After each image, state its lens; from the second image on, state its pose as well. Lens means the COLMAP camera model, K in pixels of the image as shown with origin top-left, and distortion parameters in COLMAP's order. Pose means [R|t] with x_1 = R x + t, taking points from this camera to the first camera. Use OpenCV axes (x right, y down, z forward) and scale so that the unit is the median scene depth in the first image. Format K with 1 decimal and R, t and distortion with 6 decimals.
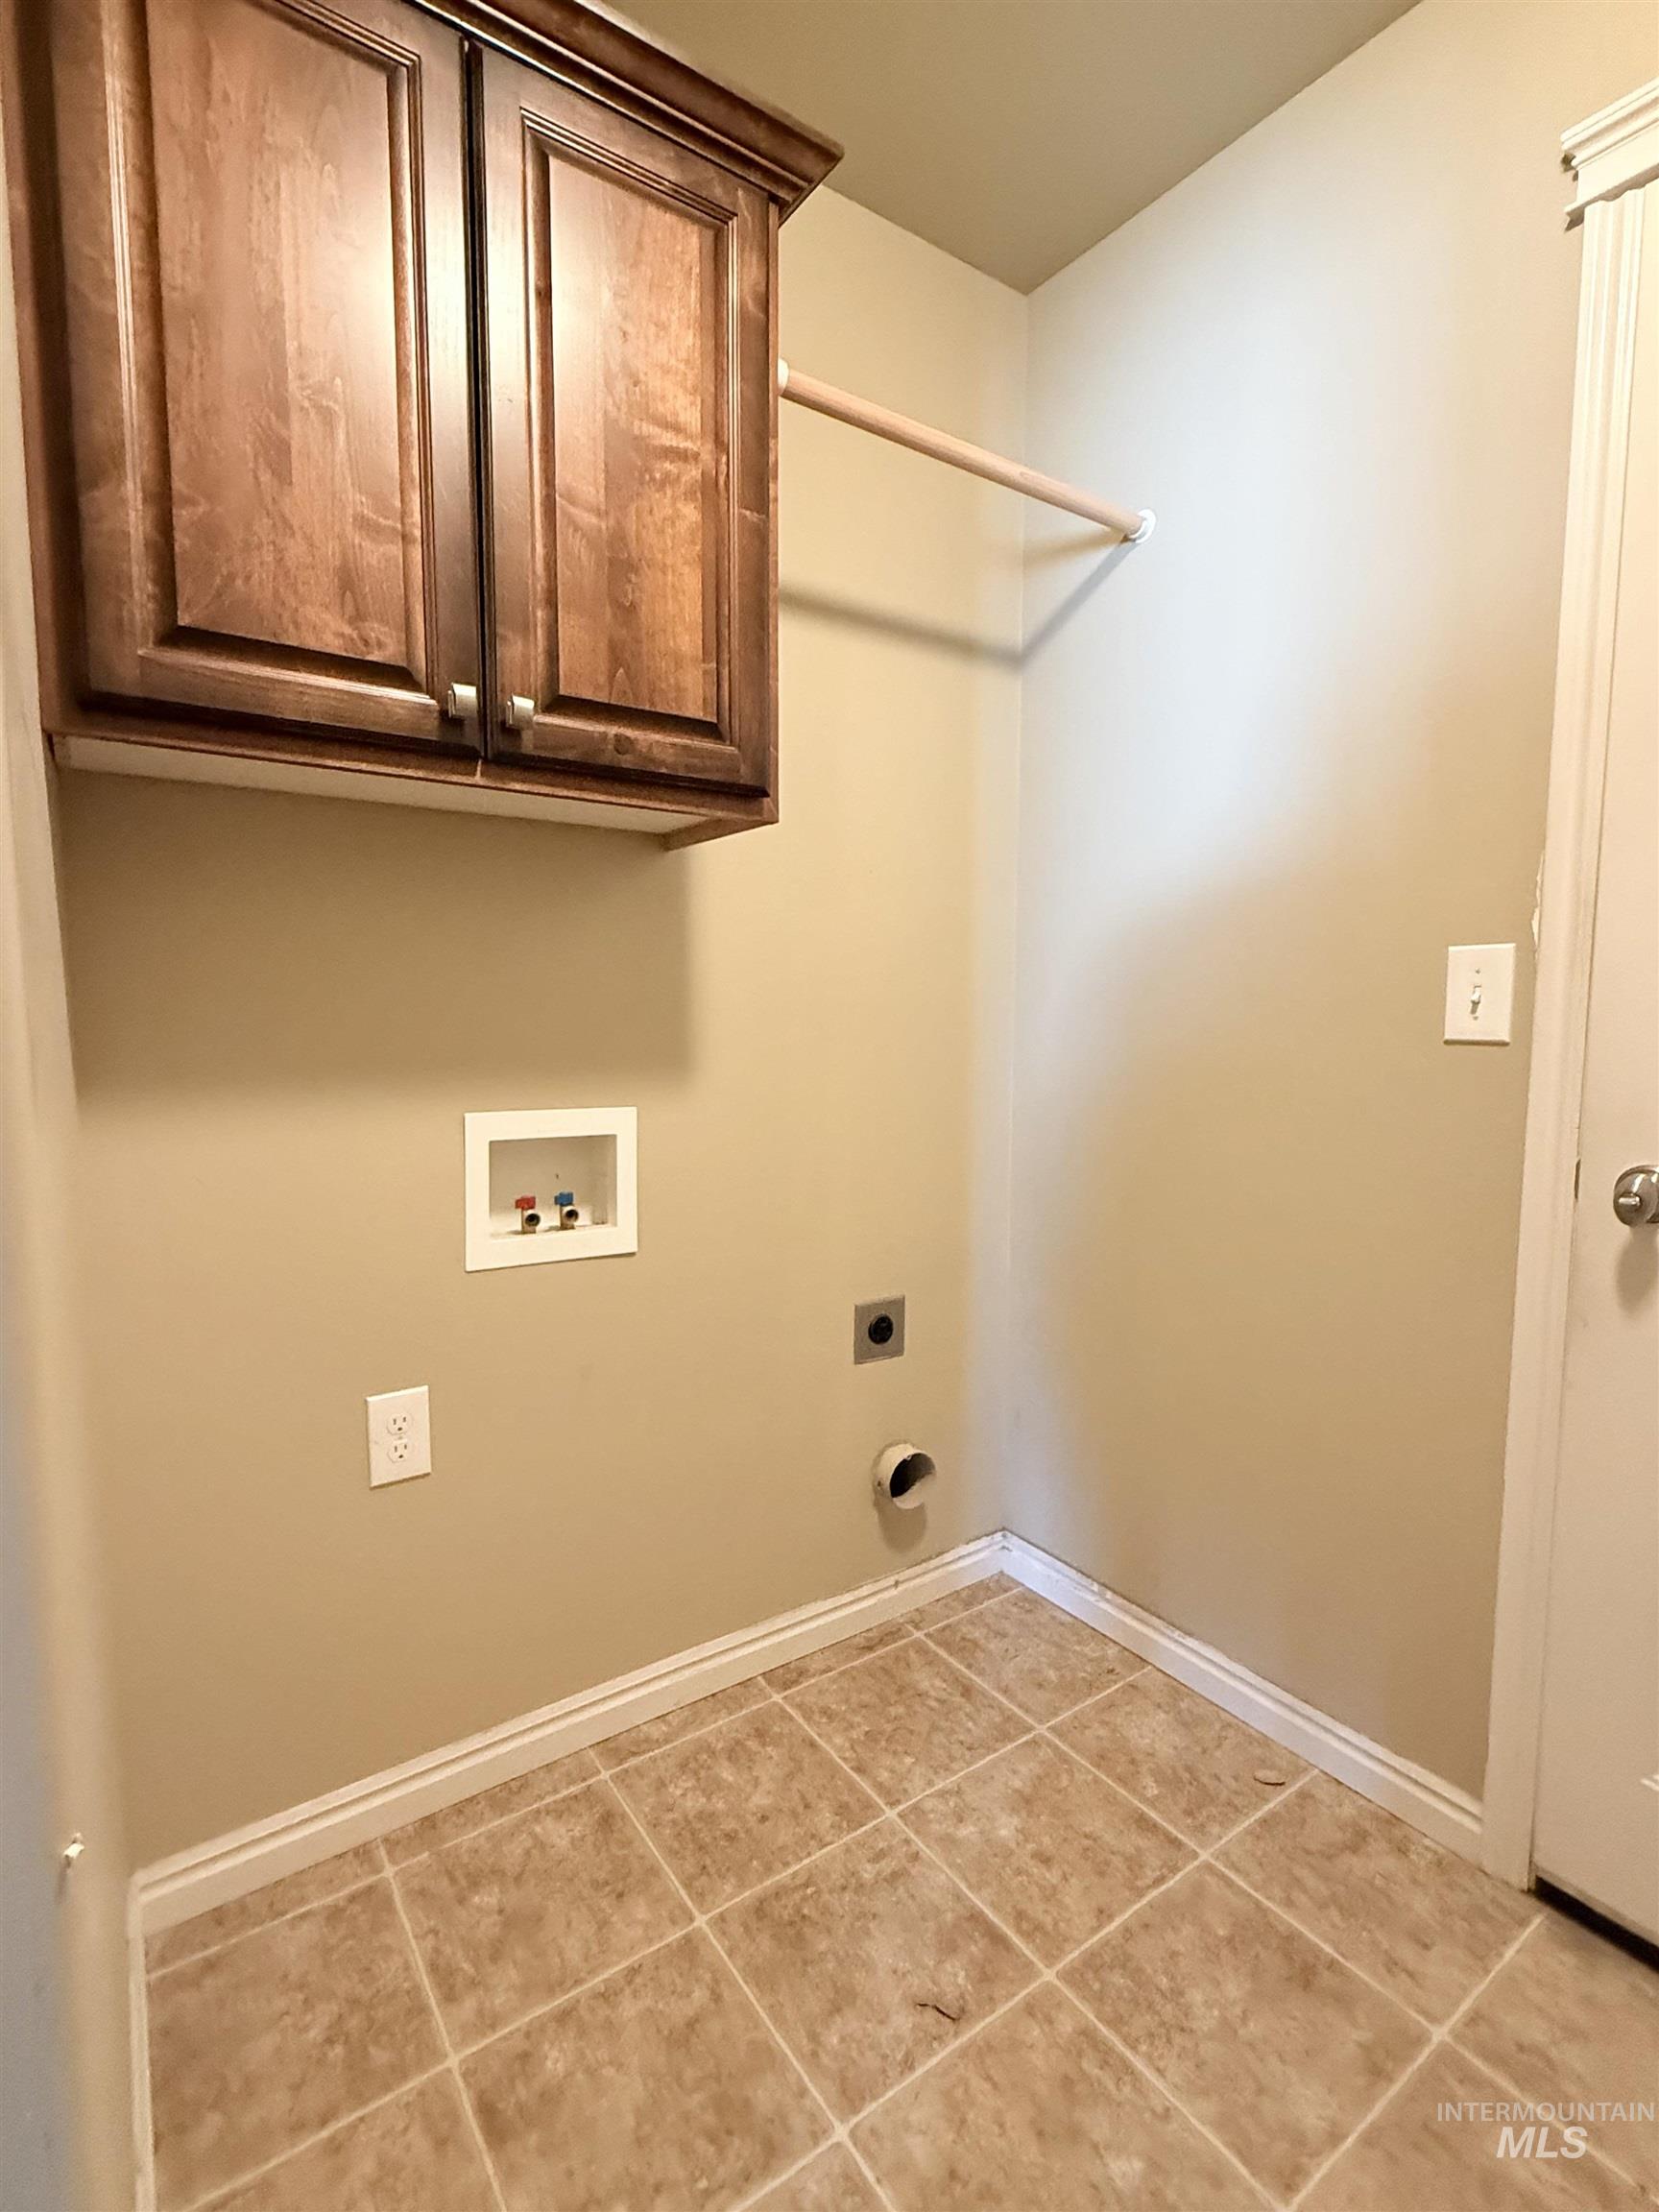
lens RADIAL K [[1047.8, 0, 833.0], [0, 1047.8, 1097.0], [0, 0, 1]] dist [-0.016680, 0.003567]
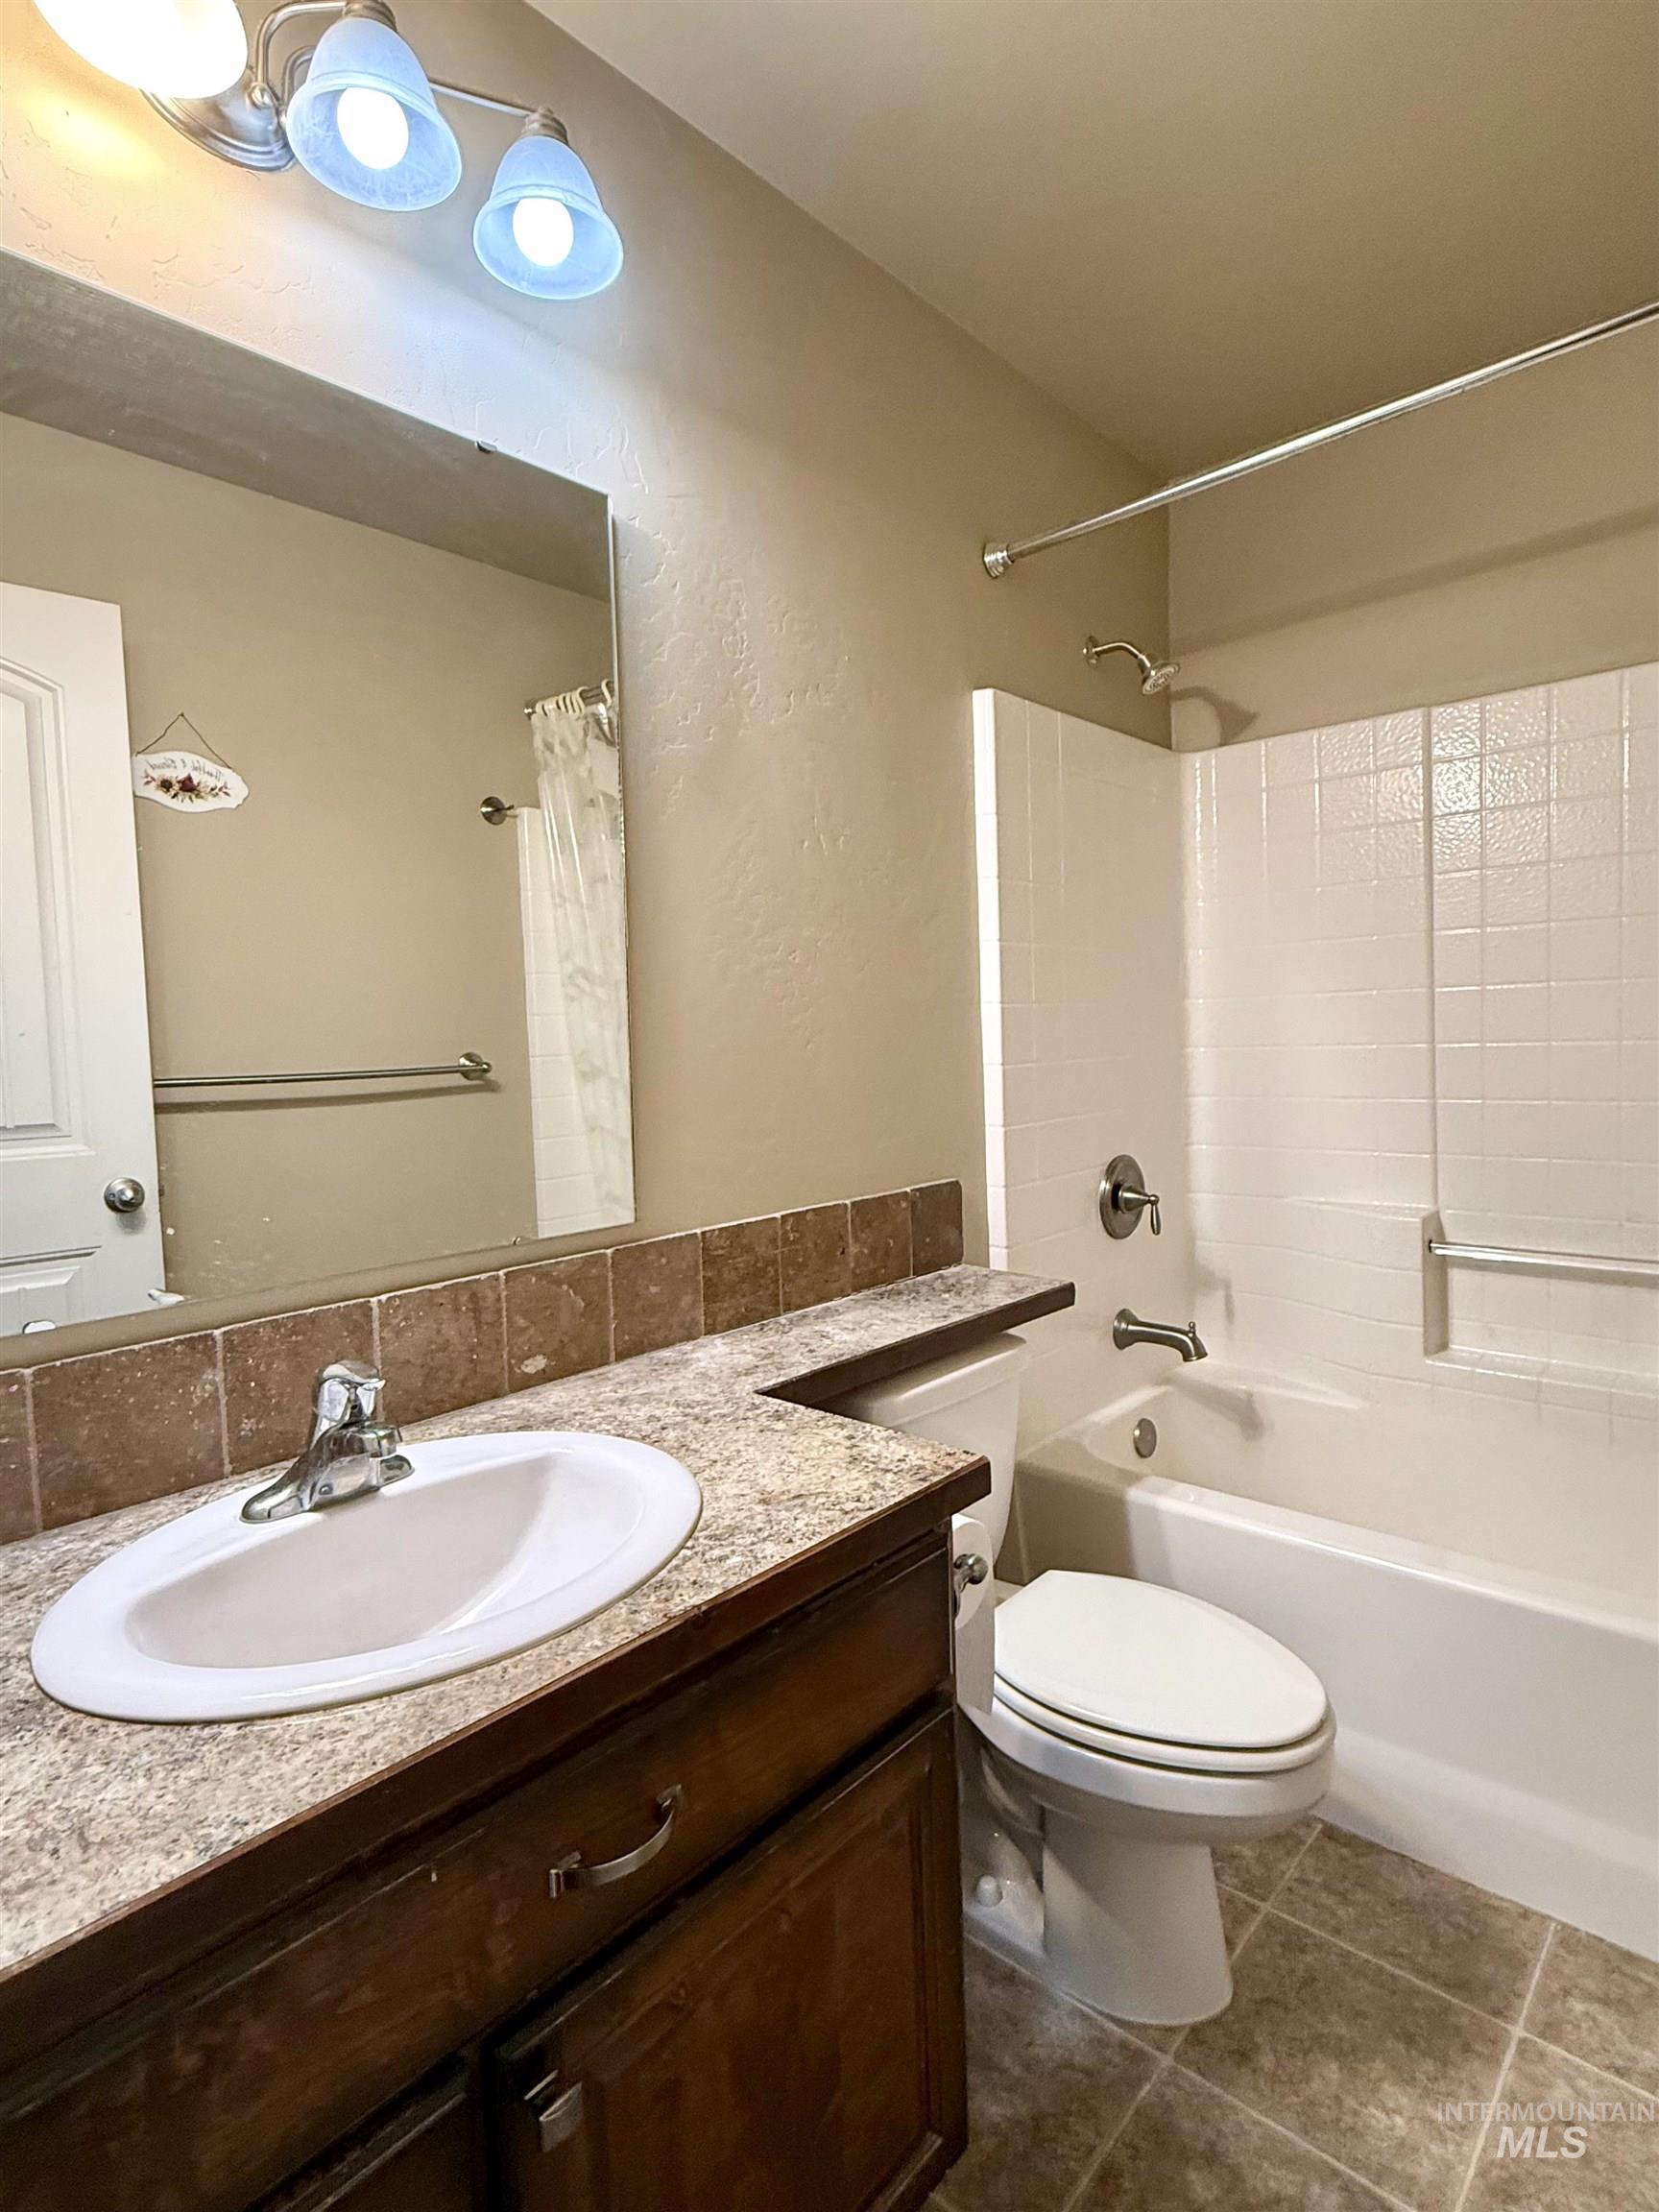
lens RADIAL K [[1131.4, 0, 830.7], [0, 1131.4, 1106.5], [0, 0, 1]] dist [0.000068, -0.000284]
pose [[-0.222190, -0.067228, 0.972683, -0.893942], [0.118782, 0.988323, 0.095442, -0.215166], [-0.967741, 0.136744, -0.211610, 1.623353]]
